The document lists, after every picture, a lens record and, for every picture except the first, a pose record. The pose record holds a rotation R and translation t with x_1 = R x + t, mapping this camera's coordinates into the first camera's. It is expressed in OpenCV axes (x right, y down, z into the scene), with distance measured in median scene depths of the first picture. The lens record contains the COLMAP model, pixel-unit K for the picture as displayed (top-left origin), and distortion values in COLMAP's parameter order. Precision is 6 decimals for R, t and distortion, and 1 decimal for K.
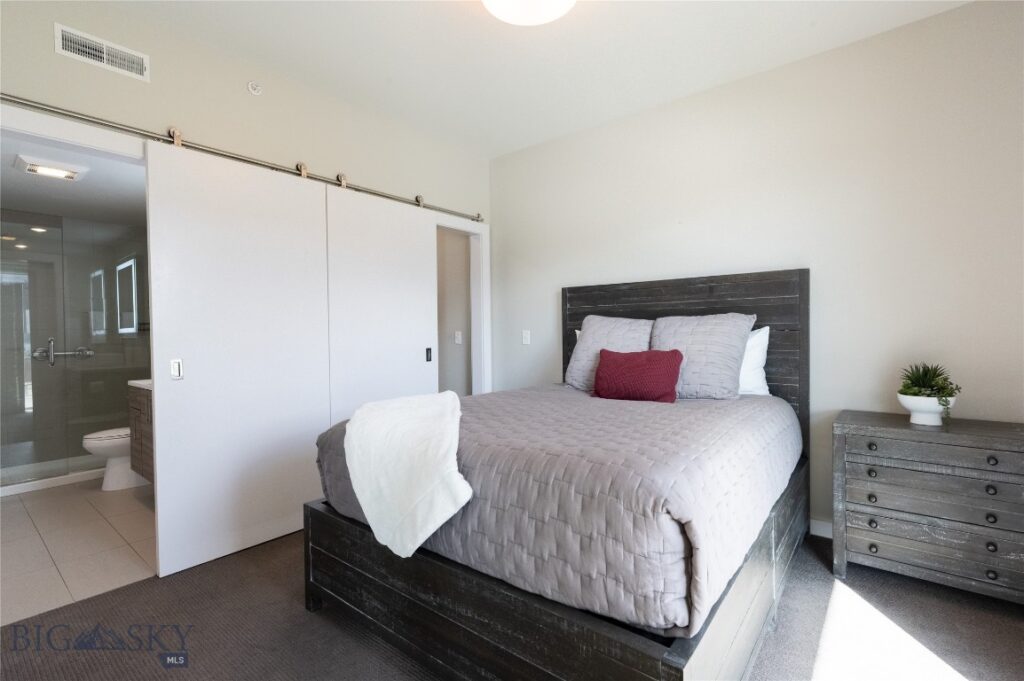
lens RADIAL K [[459.3, 0, 514.6], [0, 459.3, 348.7], [0, 0, 1]] dist [-0.000864, 0.001178]
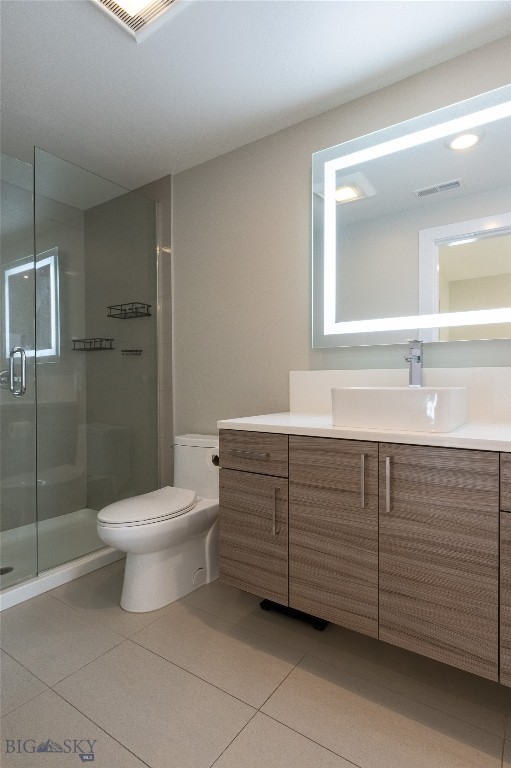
lens RADIAL K [[385.4, 0, 252.2], [0, 385.4, 382.7], [0, 0, 1]] dist [0.002583, -0.000402]
pose [[0.995008, -0.001248, 0.099784, -3.912323], [0.003965, 0.999627, -0.027039, 0.172066], [-0.099713, 0.027300, 0.994642, 2.461045]]
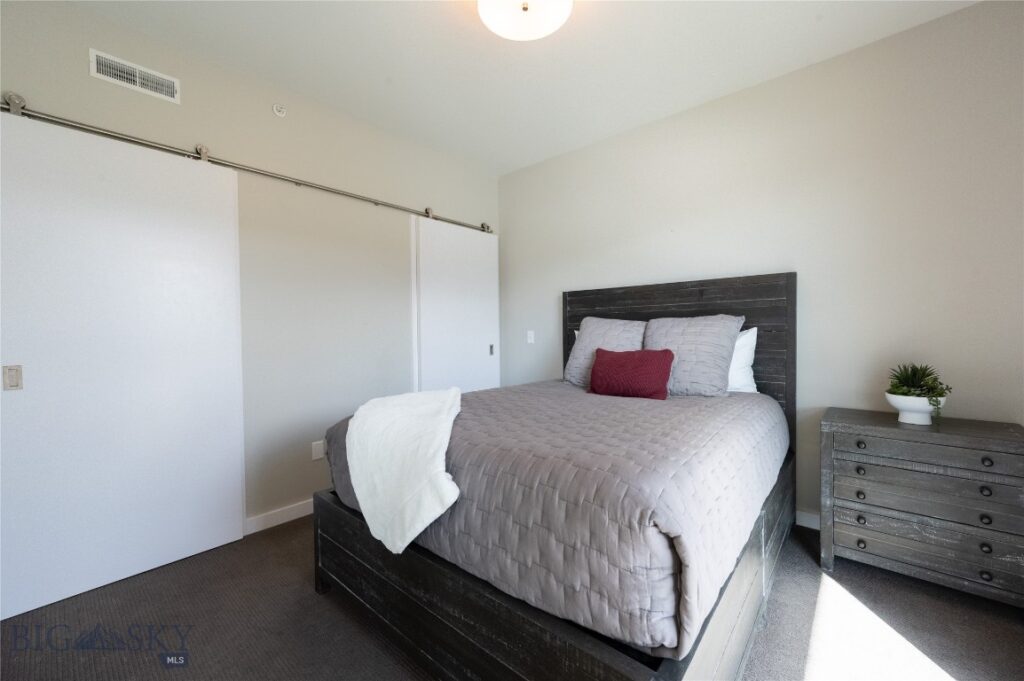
lens RADIAL K [[414.0, 0, 504.7], [0, 414.0, 348.3], [0, 0, 1]] dist [0.001636, -0.000725]
pose [[0.999295, 0.002515, -0.037451, 0.018613], [-0.002429, 0.999994, 0.002352, -0.002397], [0.037457, -0.002259, 0.999296, 0.046815]]
